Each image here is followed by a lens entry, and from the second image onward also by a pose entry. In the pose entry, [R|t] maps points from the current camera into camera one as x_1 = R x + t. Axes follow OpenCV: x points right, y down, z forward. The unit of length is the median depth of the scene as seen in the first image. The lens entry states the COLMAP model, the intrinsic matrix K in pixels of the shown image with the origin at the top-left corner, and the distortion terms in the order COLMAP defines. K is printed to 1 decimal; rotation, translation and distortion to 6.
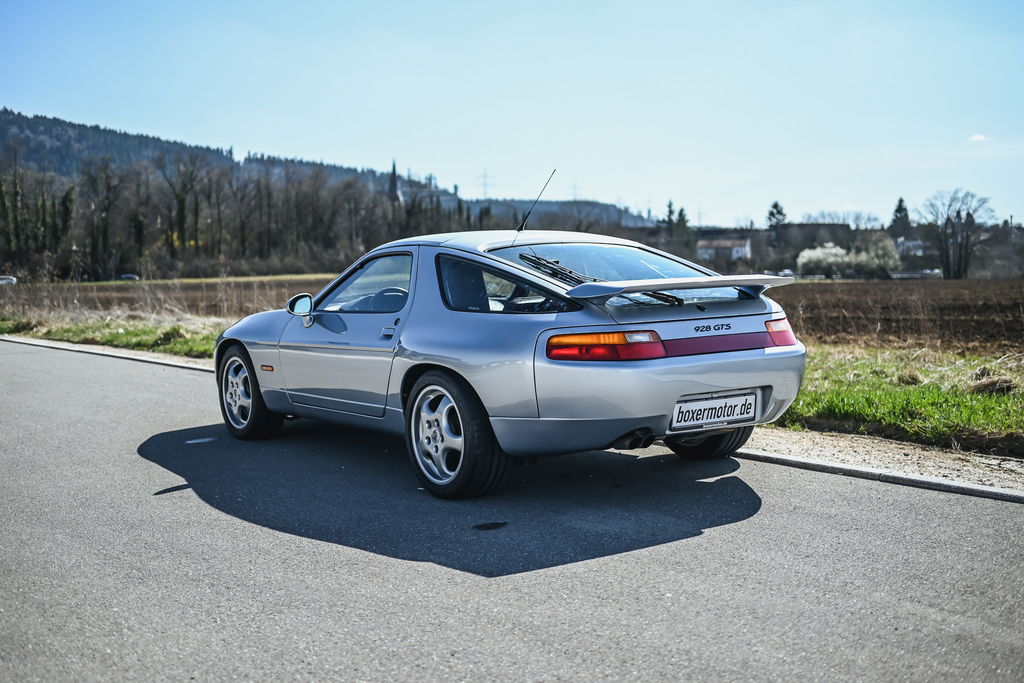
lens RADIAL K [[1181.4, 0, 534.7], [0, 1181.4, 409.4], [0, 0, 1]] dist [0.007468, 0.000000]
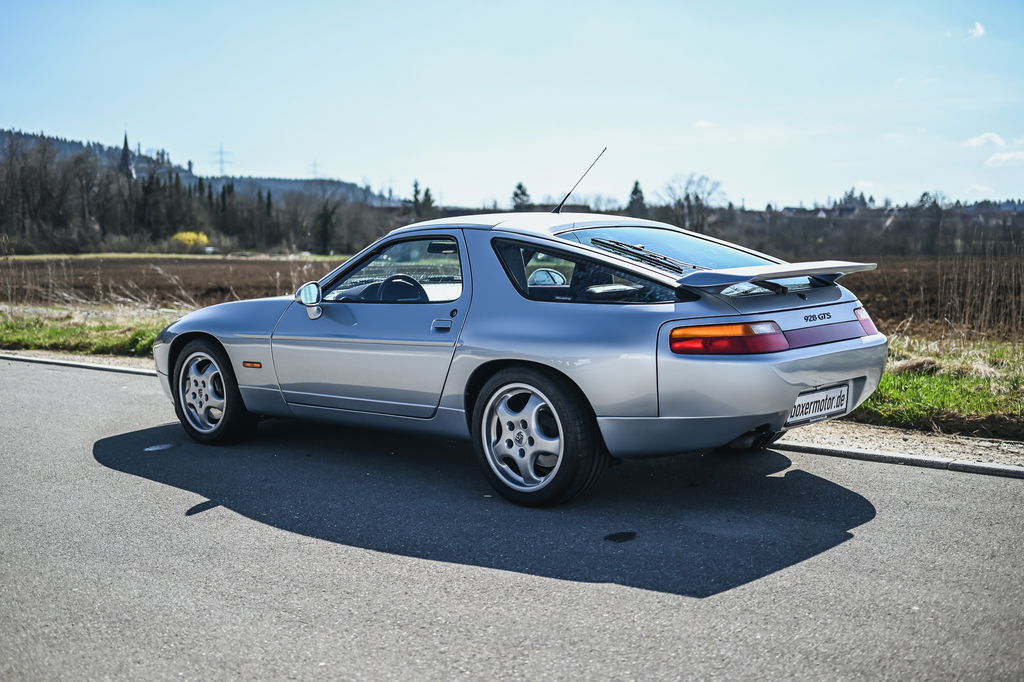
lens RADIAL K [[1181.4, 0, 513.6], [0, 1181.4, 417.6], [0, 0, 1]] dist [0.007468, 0.000000]
pose [[0.981195, -0.026978, 0.191122, -0.248457], [0.022504, 0.999421, 0.025538, -0.016136], [-0.191700, -0.020756, 0.981234, 0.100569]]
